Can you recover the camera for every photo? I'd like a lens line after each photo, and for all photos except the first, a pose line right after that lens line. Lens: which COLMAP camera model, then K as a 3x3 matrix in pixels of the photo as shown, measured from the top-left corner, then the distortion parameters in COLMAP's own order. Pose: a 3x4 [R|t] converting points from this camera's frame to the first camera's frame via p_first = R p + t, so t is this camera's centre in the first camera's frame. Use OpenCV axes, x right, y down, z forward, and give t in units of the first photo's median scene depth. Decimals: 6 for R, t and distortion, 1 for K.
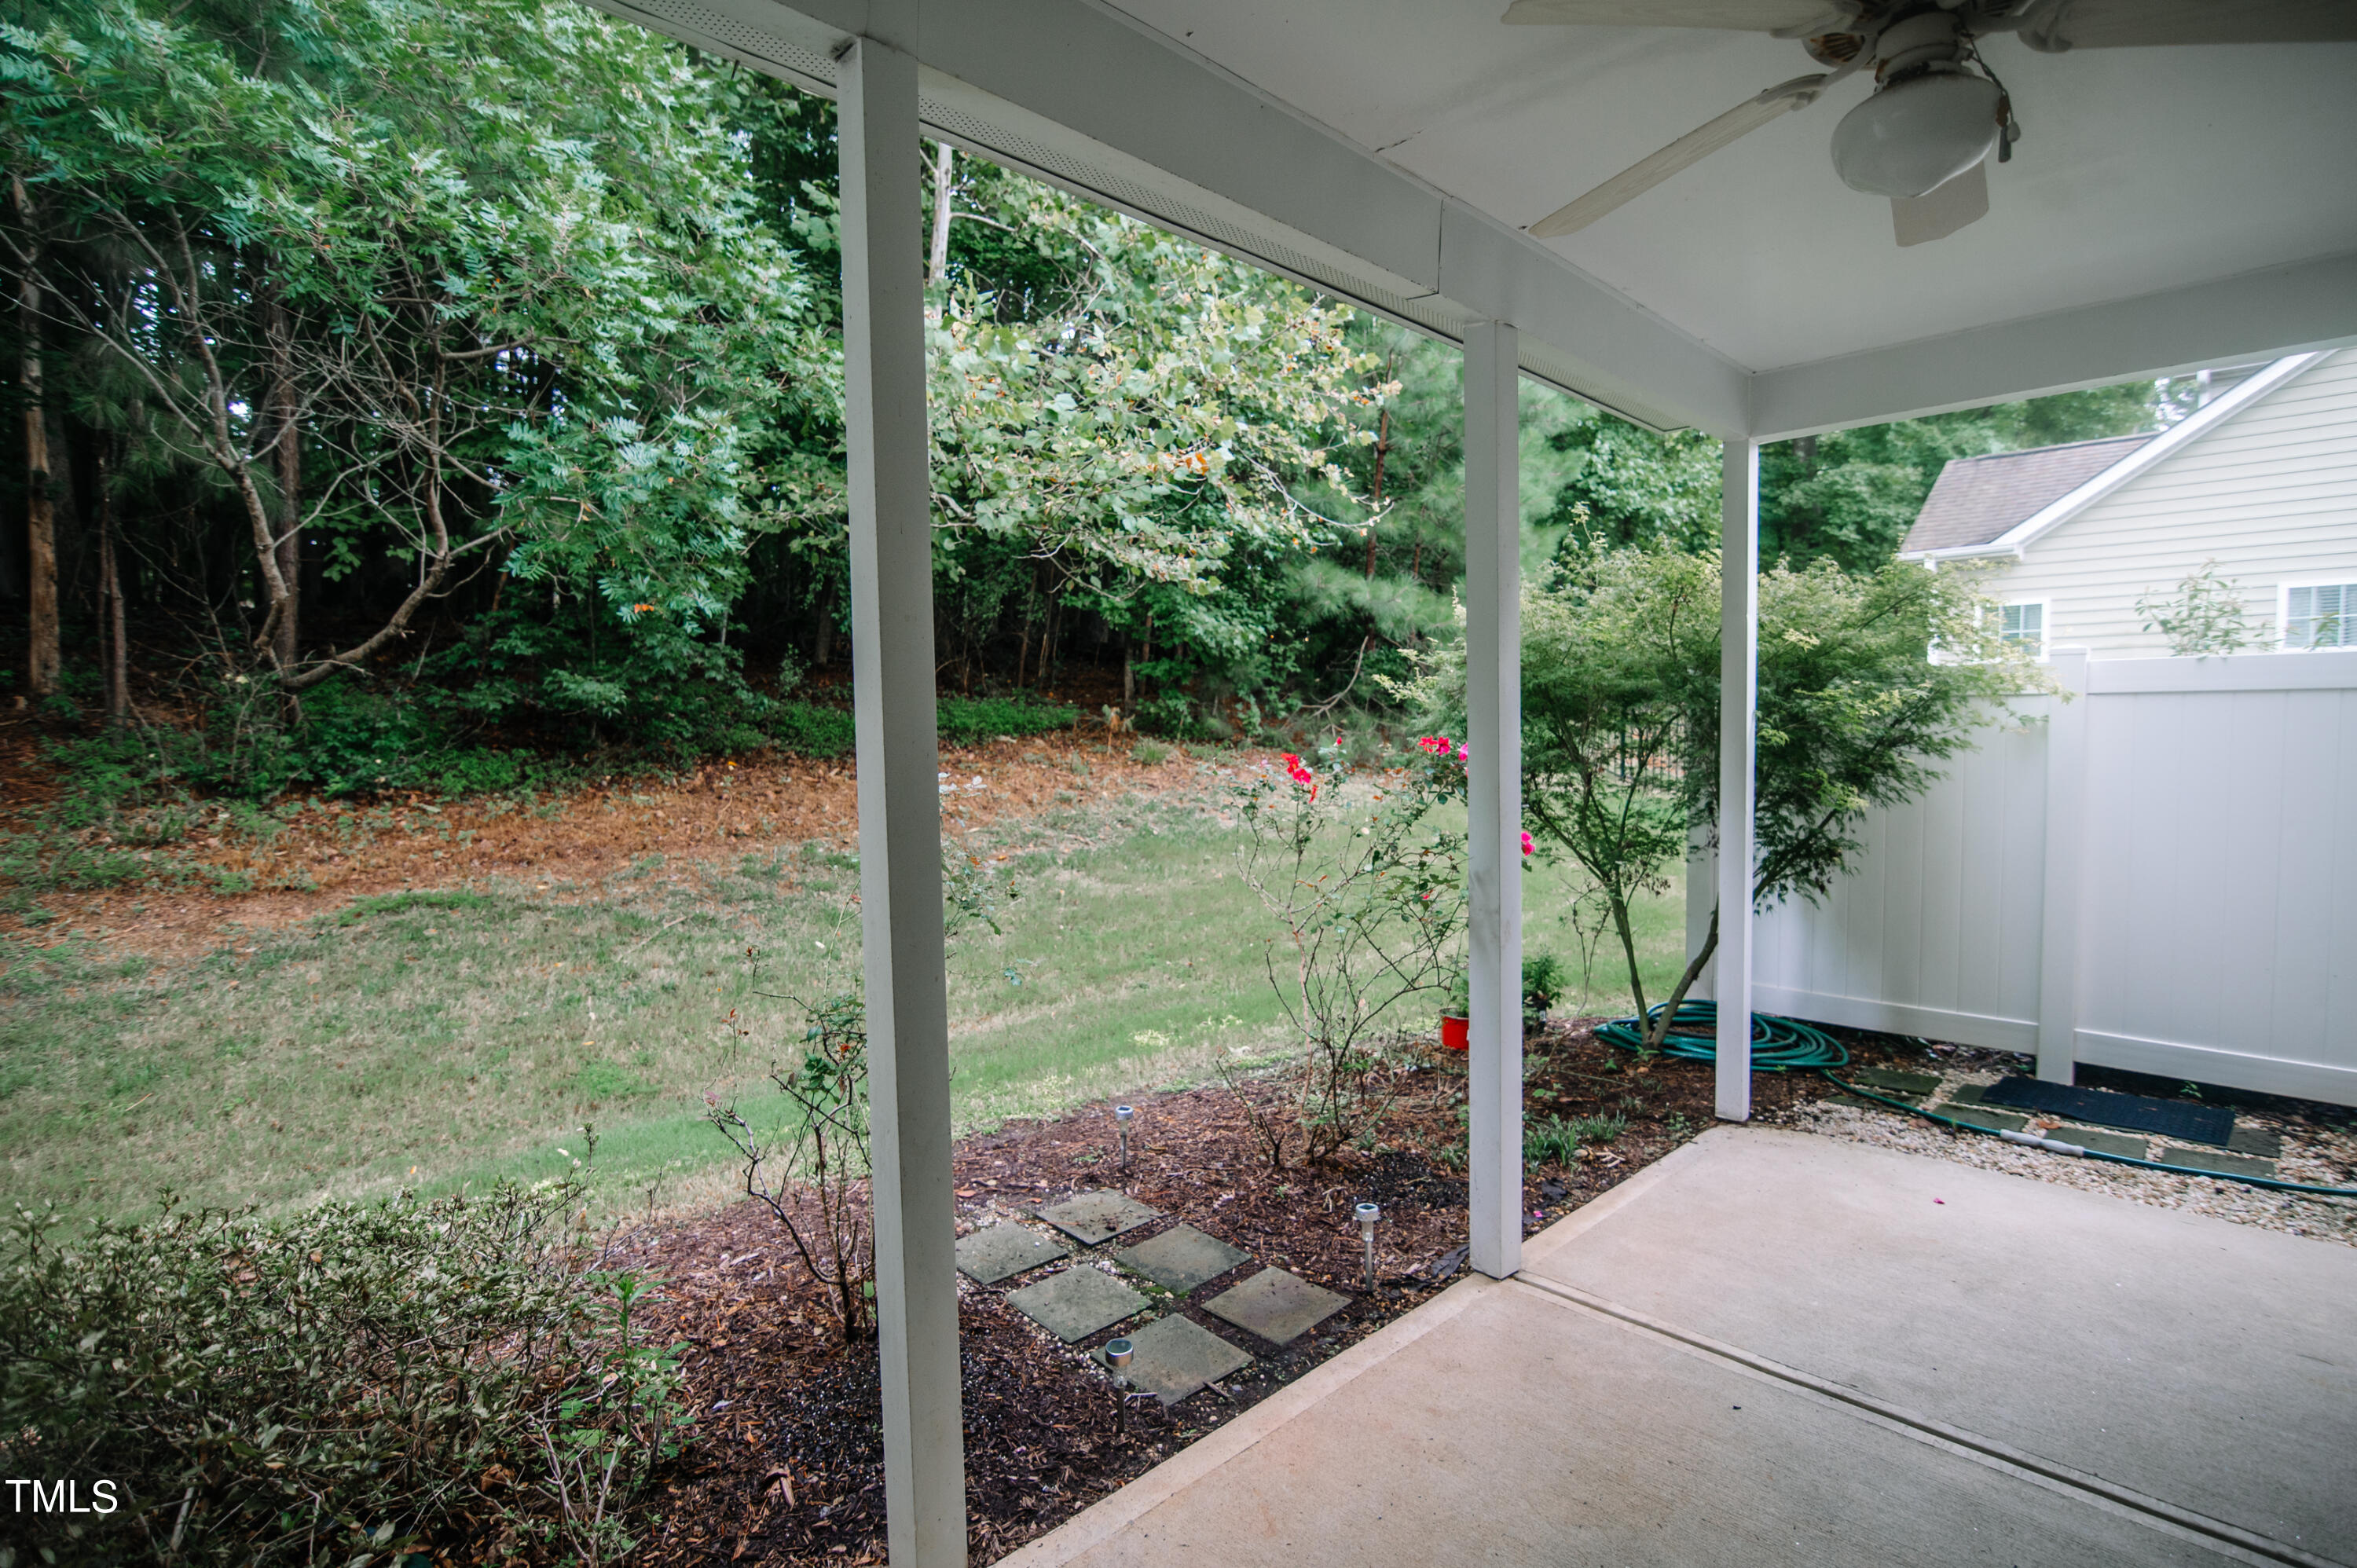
lens RADIAL K [[1146.8, 0, 1172.7], [0, 1146.8, 780.7], [0, 0, 1]] dist [-0.024331, 0.000354]
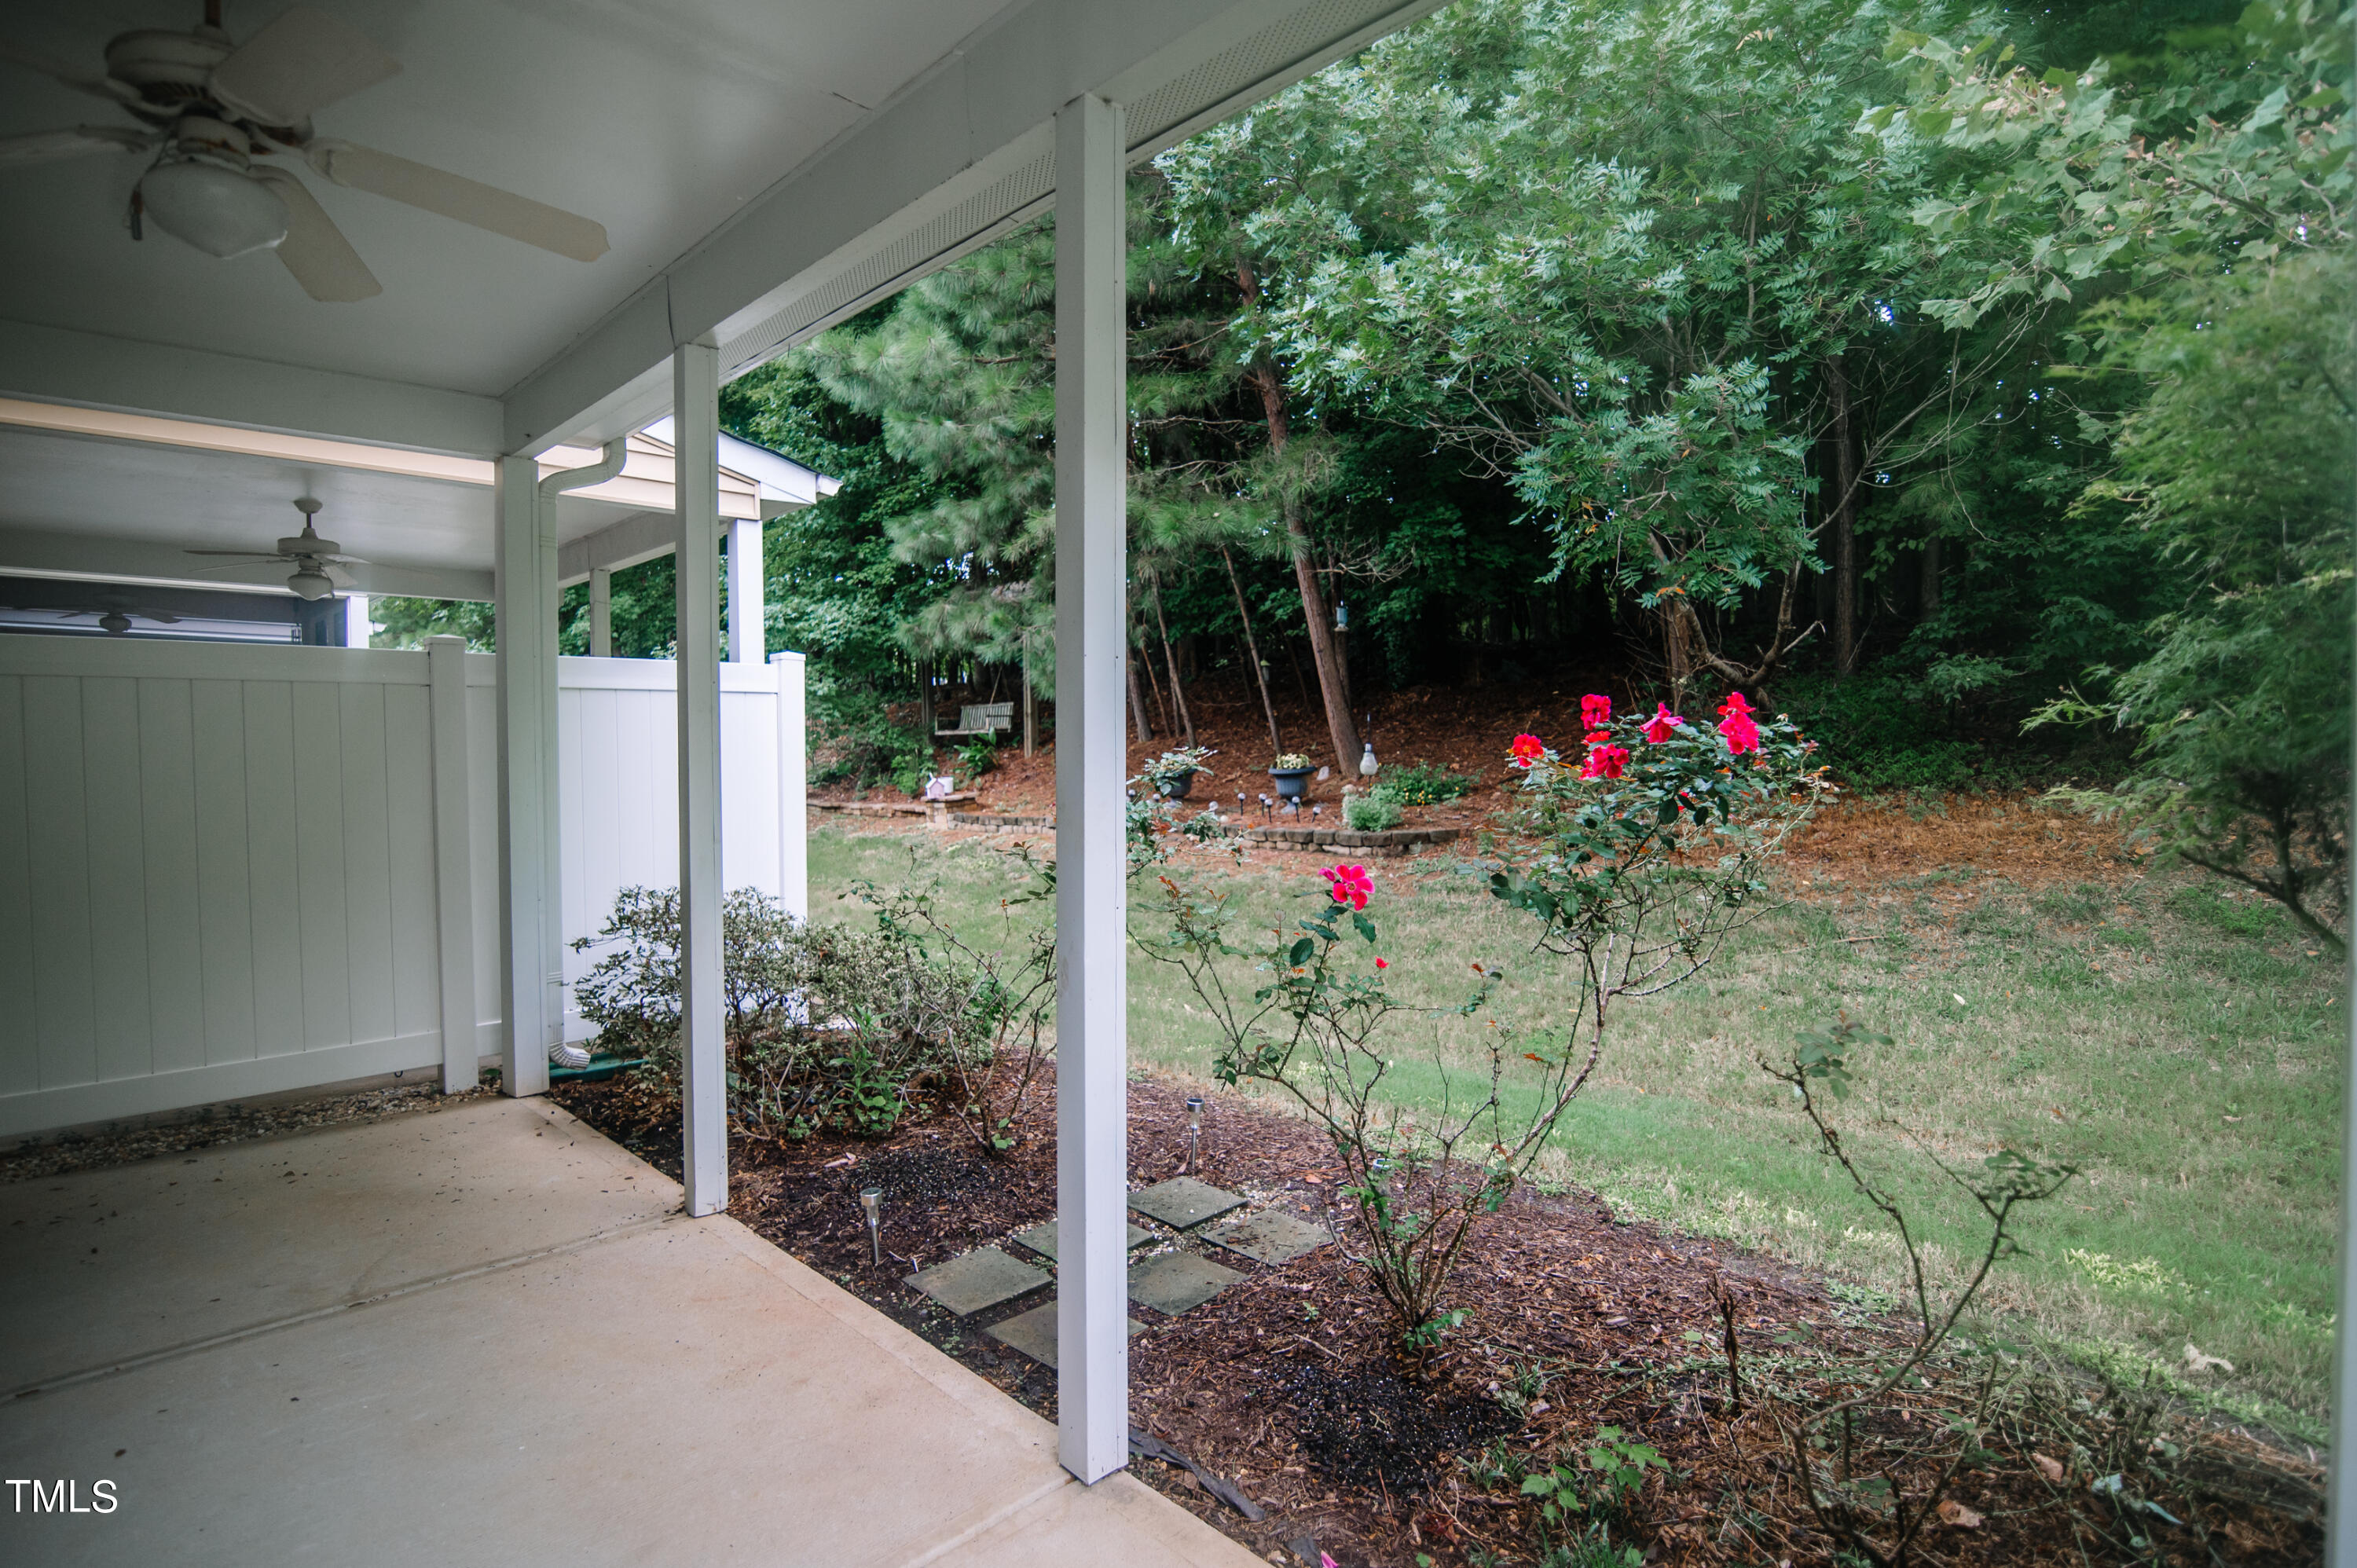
lens RADIAL K [[1146.8, 0, 1172.4], [0, 1146.8, 780.1], [0, 0, 1]] dist [-0.024331, 0.000354]
pose [[0.027484, 0.045285, -0.998596, 0.831637], [-0.046394, 0.997955, 0.043979, -0.020538], [0.998545, 0.045120, 0.029529, 0.878005]]
